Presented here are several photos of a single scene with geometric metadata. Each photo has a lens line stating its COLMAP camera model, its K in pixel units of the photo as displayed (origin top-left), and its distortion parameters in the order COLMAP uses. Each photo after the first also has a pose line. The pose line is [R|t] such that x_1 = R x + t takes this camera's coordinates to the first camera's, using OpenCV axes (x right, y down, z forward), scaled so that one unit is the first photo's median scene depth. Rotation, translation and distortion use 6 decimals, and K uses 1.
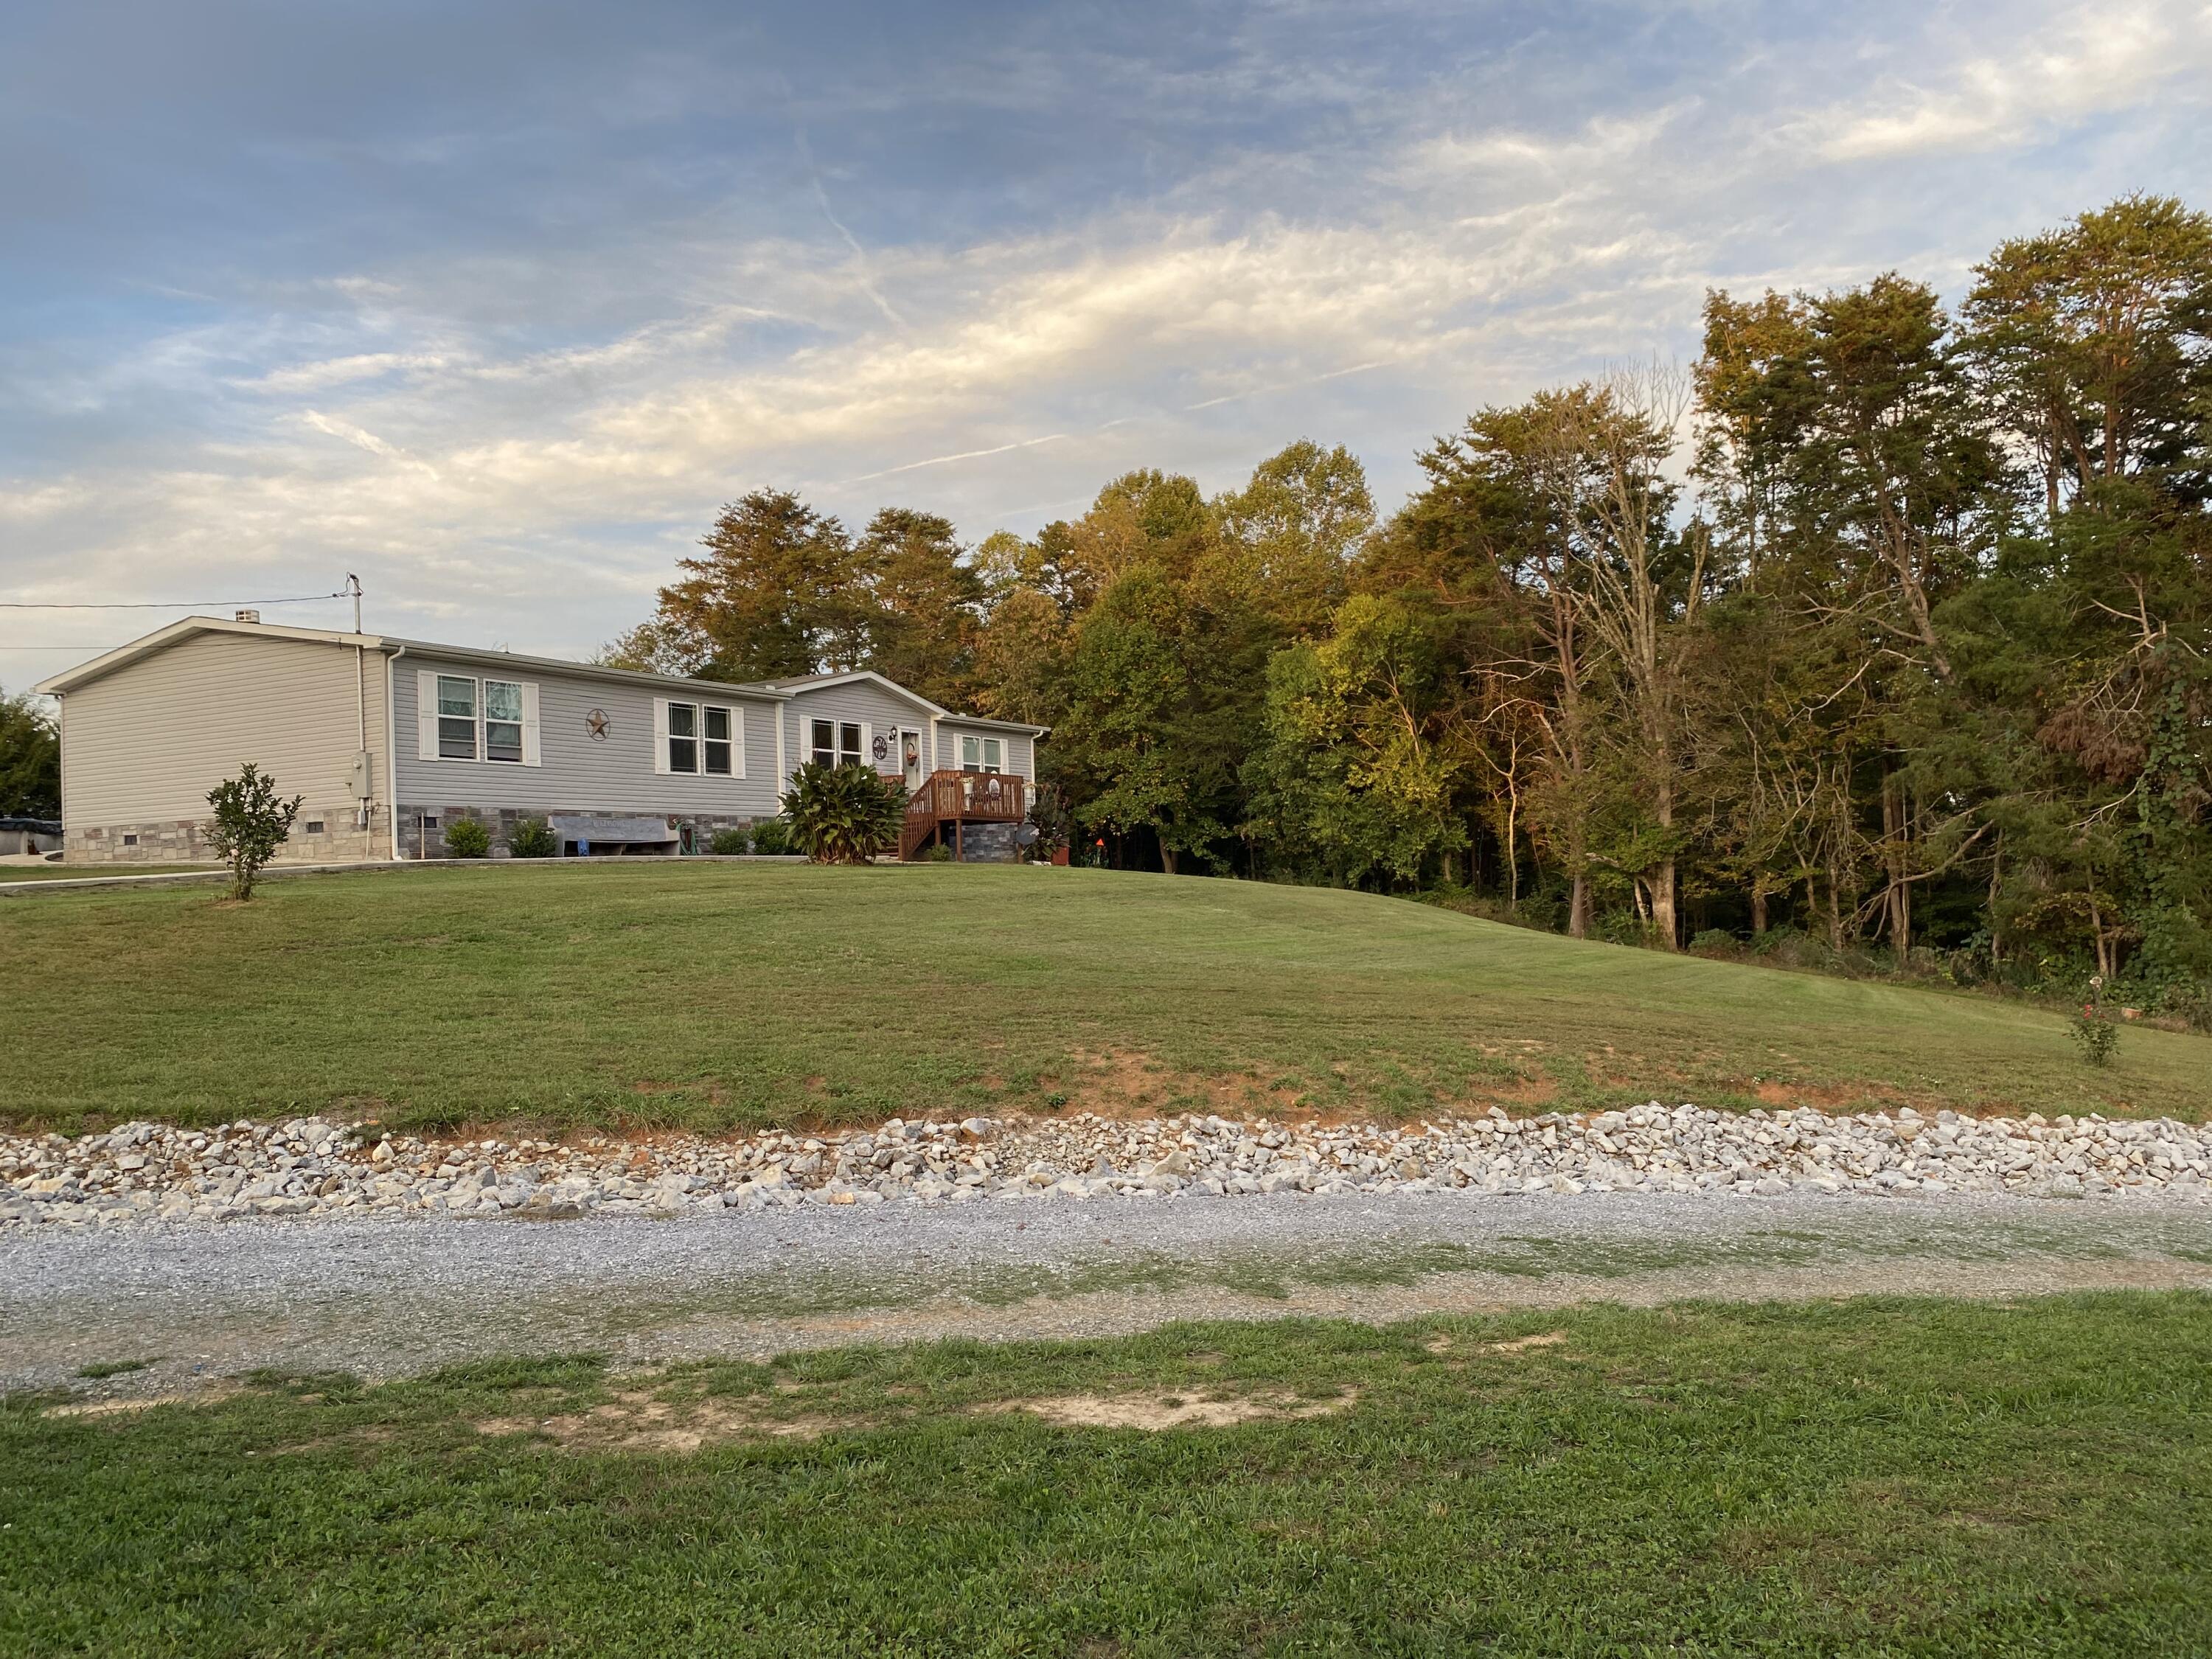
lens RADIAL K [[1772.3, 0, 1106.0], [0, 1772.3, 829.5], [0, 0, 1]] dist [0.008067, 0.003021]
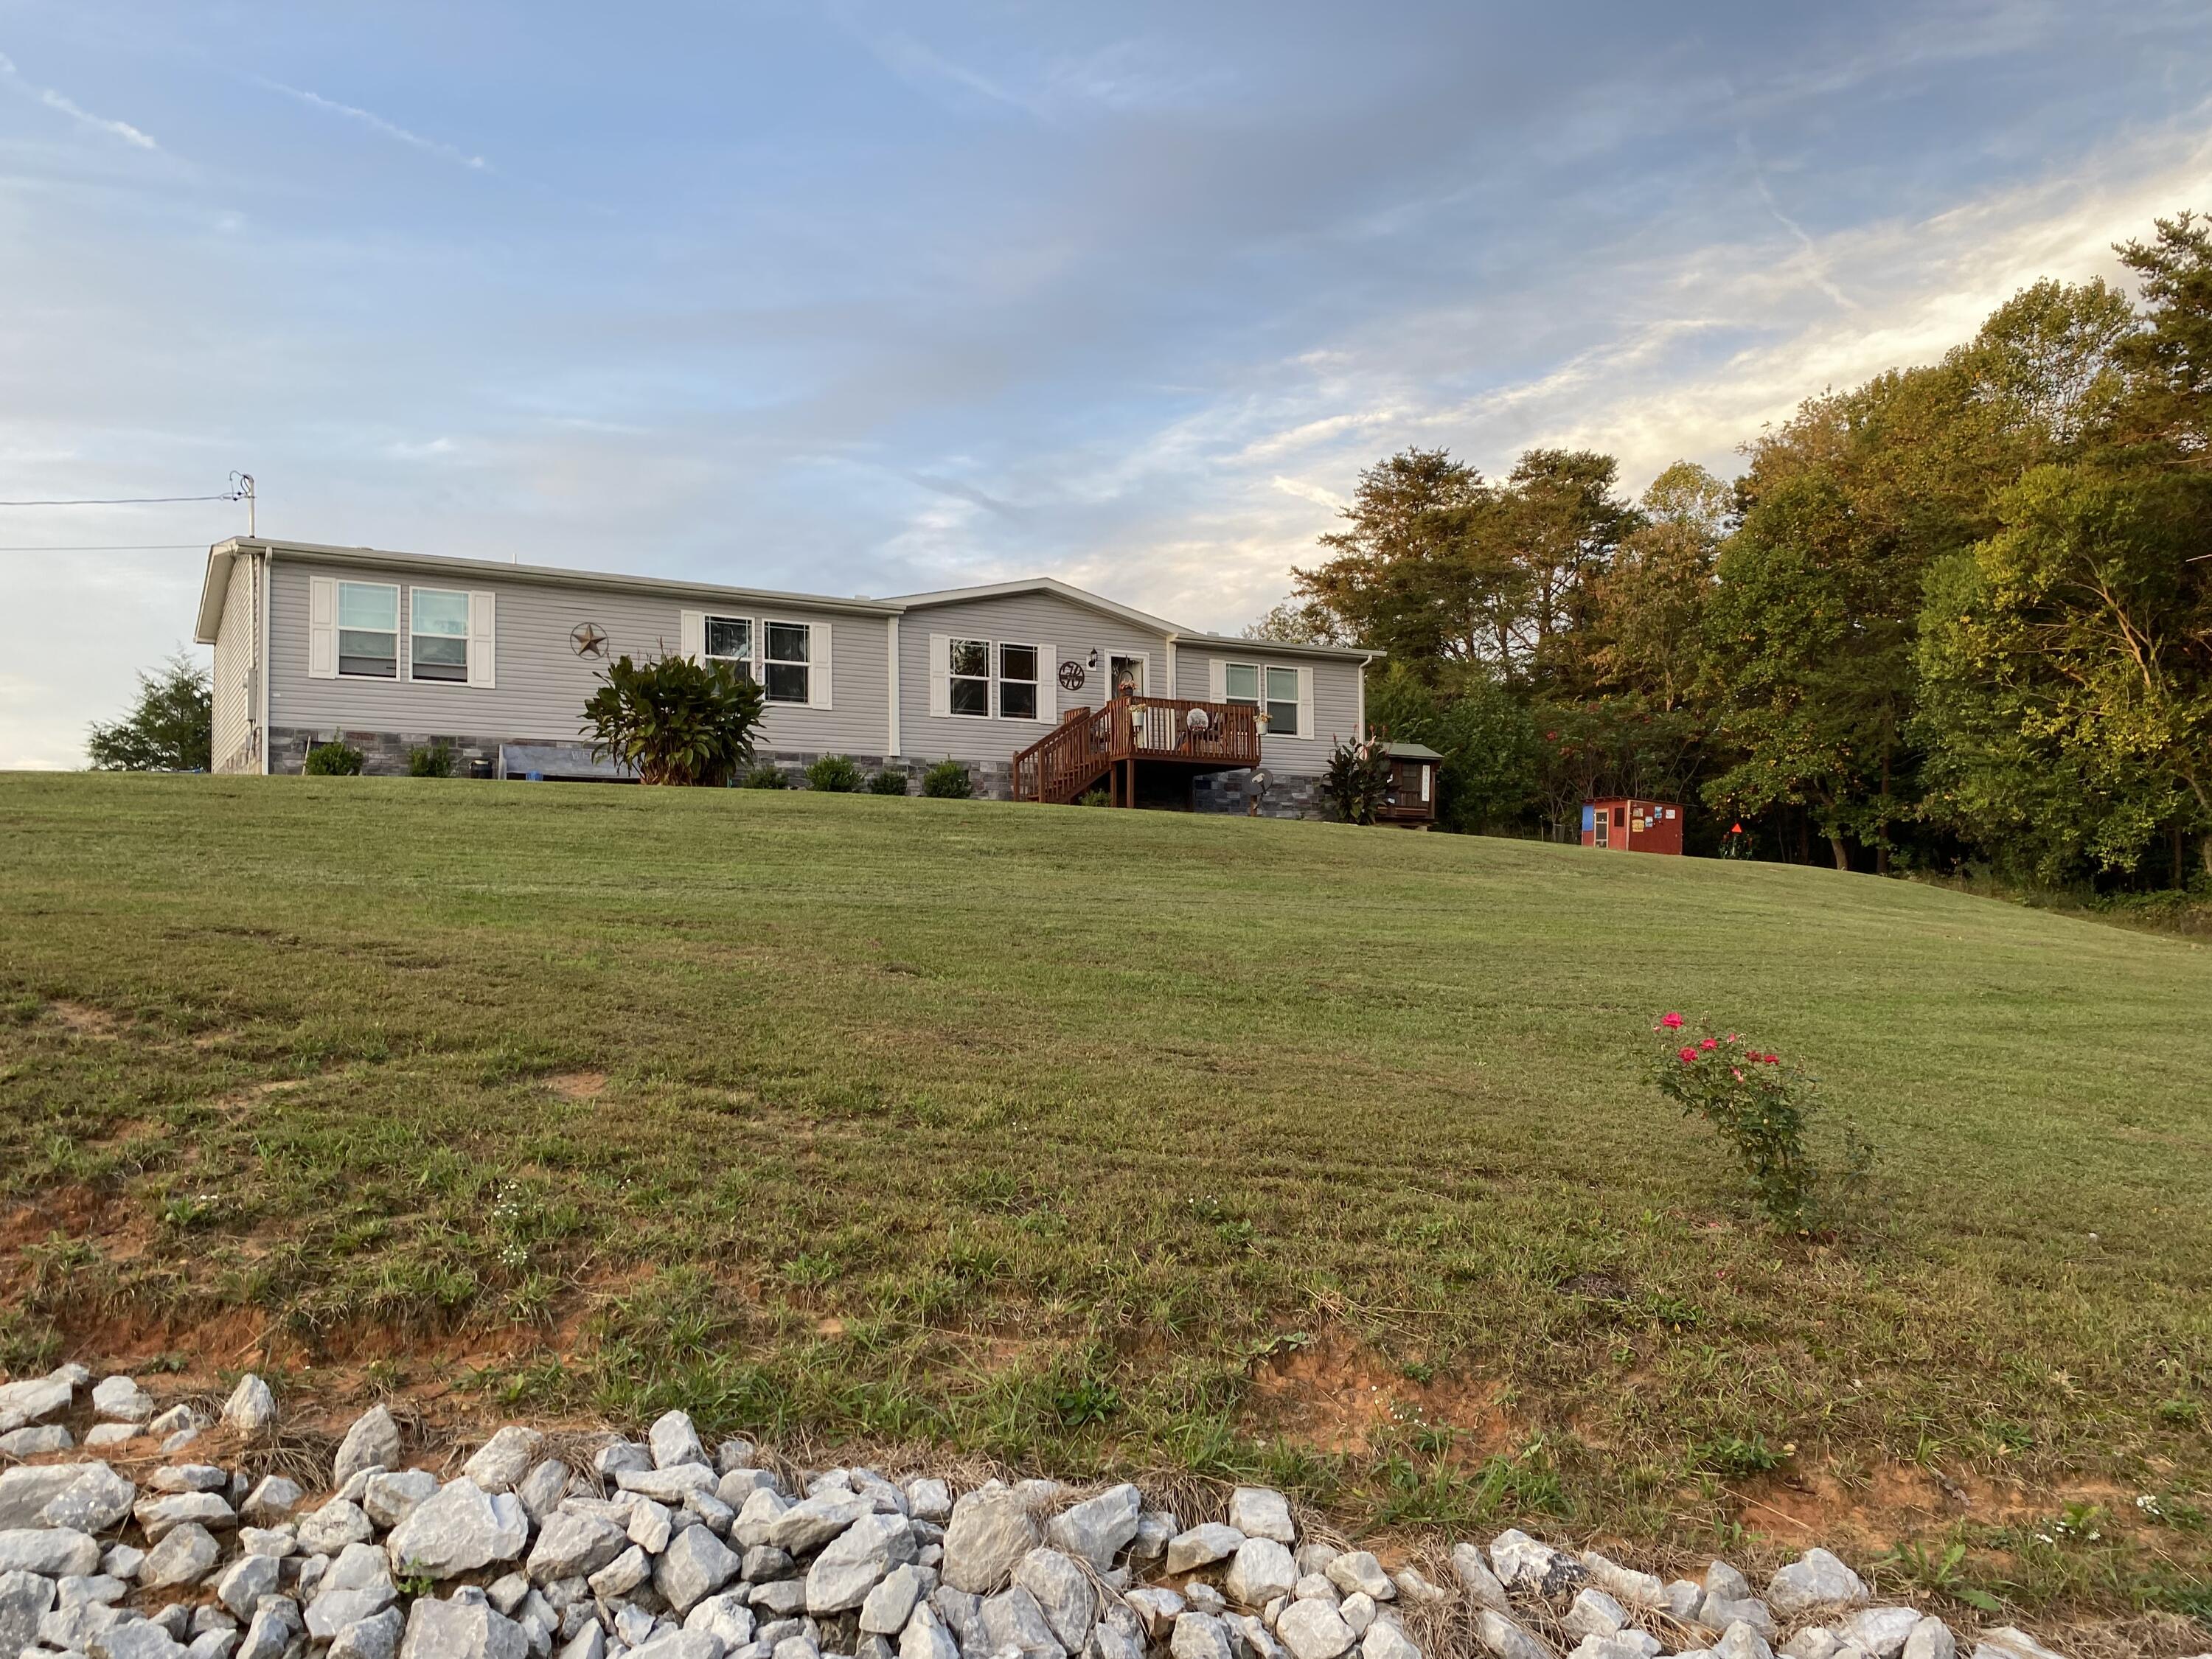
lens RADIAL K [[1655.6, 0, 1106.0], [0, 1655.6, 829.5], [0, 0, 1]] dist [0.073753, -0.135487]
pose [[0.838808, -0.002576, -0.544421, 0.146667], [-0.005014, 0.999910, -0.012456, 0.016548], [0.544404, 0.013179, 0.838720, 0.189715]]
